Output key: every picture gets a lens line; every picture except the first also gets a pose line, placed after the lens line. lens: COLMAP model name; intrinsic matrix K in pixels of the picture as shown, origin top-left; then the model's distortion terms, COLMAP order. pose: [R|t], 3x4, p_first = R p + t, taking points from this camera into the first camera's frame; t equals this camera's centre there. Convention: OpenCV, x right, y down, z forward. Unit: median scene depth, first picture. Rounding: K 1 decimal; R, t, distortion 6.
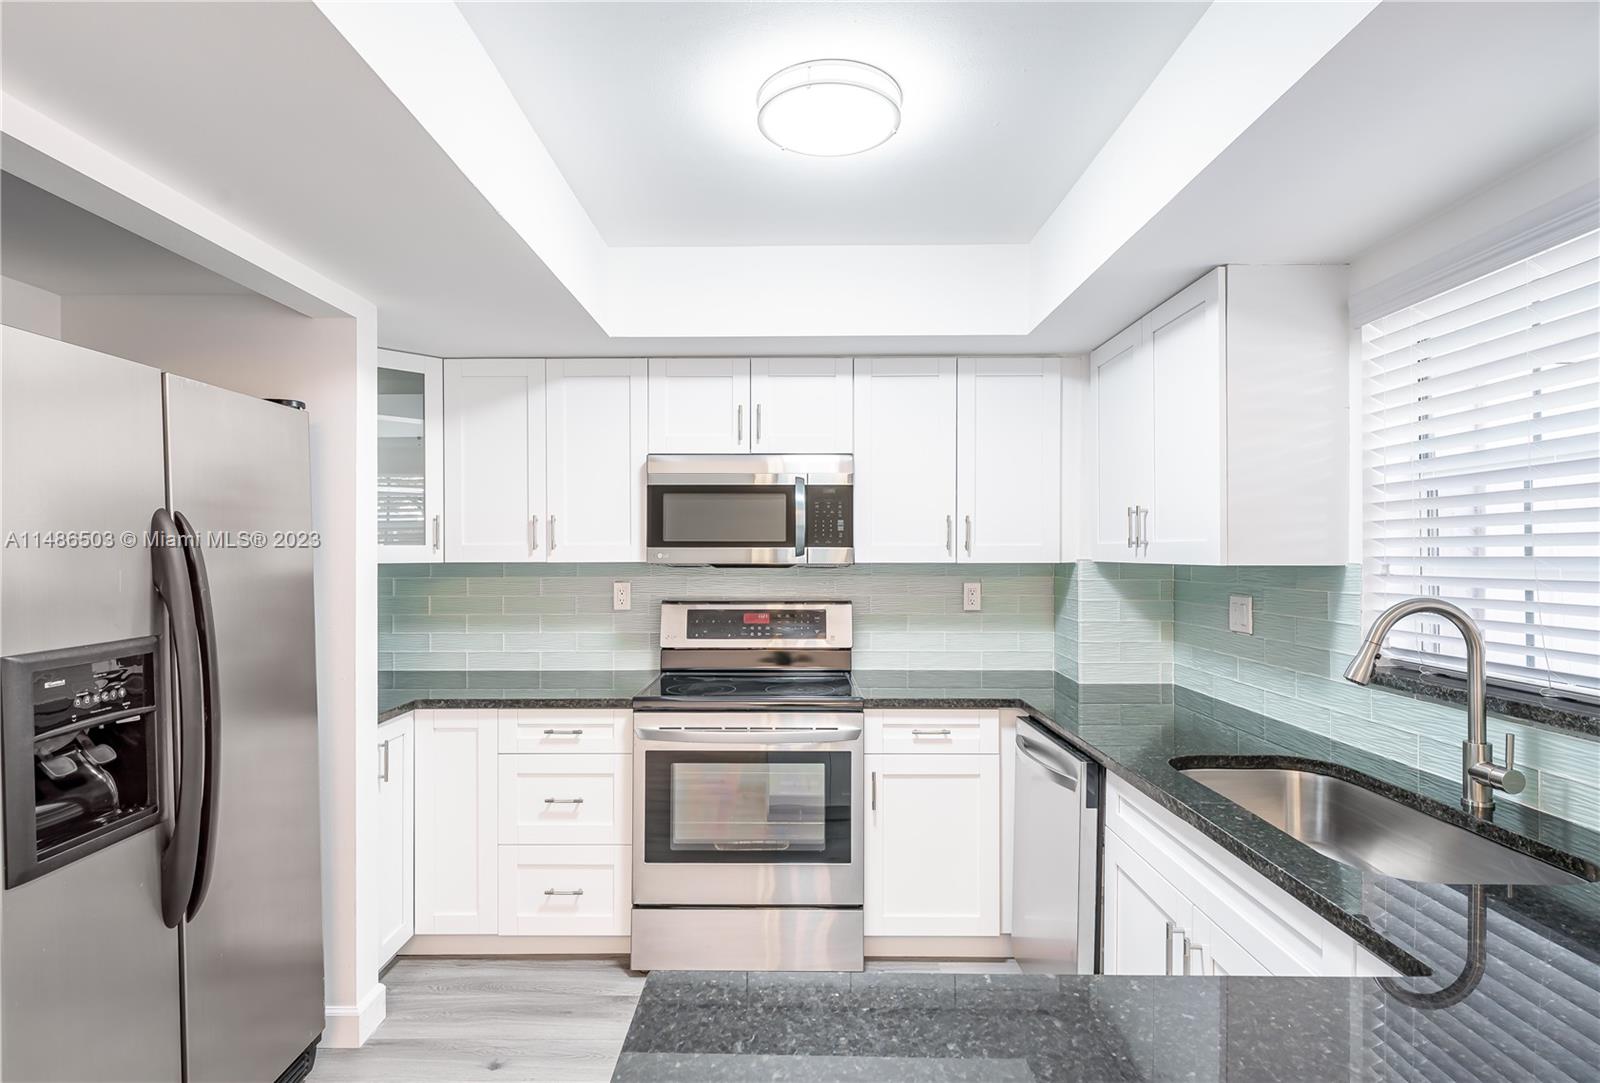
lens RADIAL K [[828.5, 0, 794.5], [0, 828.5, 556.0], [0, 0, 1]] dist [-0.000356, -0.000742]
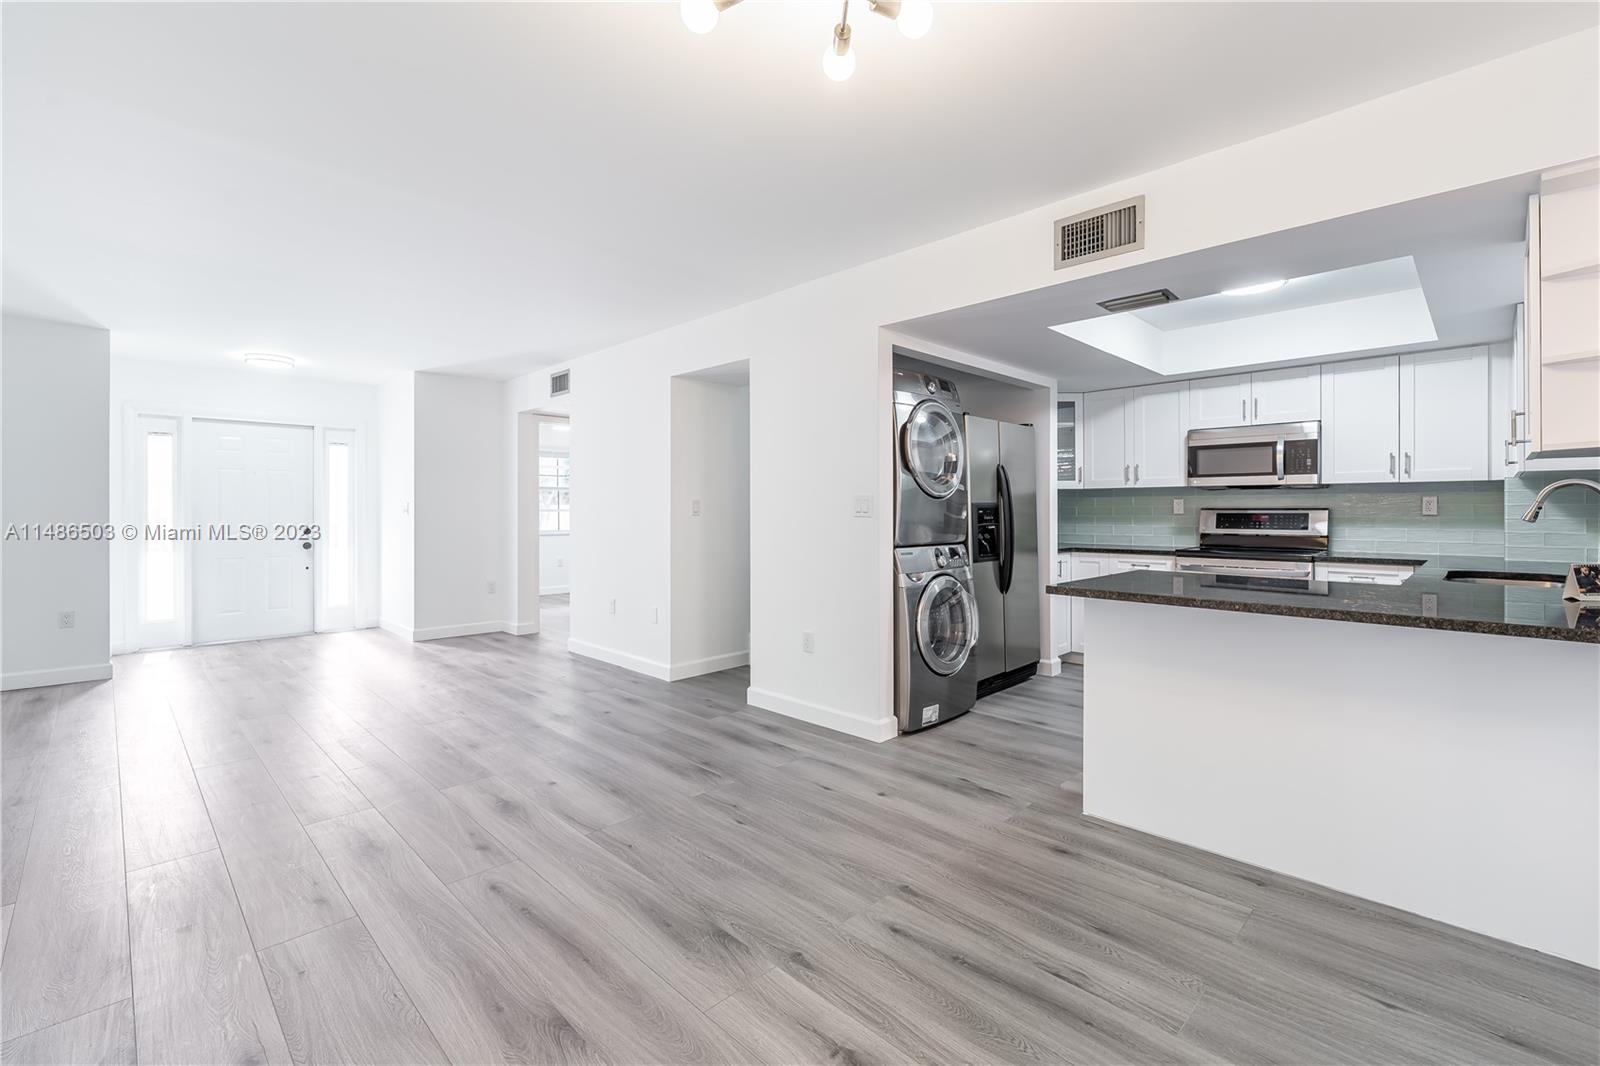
lens RADIAL K [[691.3, 0, 805.2], [0, 691.3, 508.8], [0, 0, 1]] dist [-0.000491, -0.000039]
pose [[0.714611, -0.001583, -0.699521, 0.324321], [-0.002429, 0.999986, -0.004745, 0.072804], [0.699518, 0.005089, 0.714597, -0.810232]]
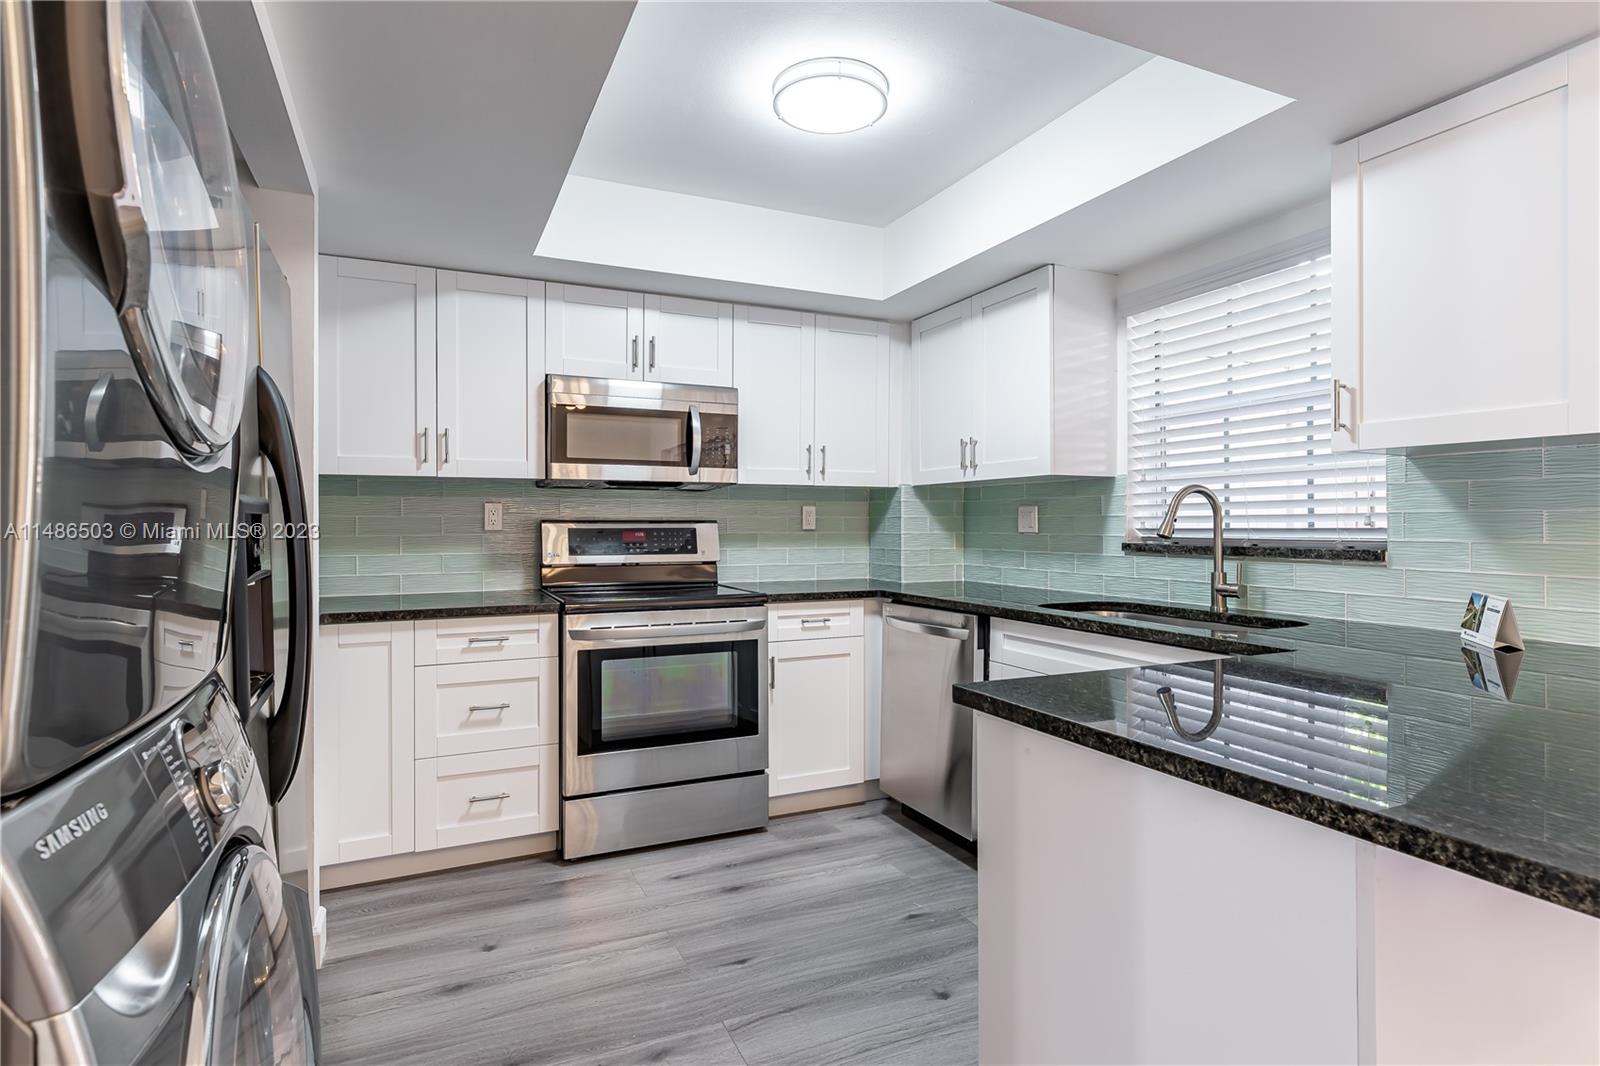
lens RADIAL K [[821.4, 0, 800.0], [0, 821.4, 533.0], [0, 0, 1]] dist [0.003947, -0.000788]
pose [[0.902654, -0.004105, 0.430348, -0.349647], [0.002888, 0.999990, 0.003482, 0.076225], [-0.430358, -0.001900, 0.902656, -0.067457]]
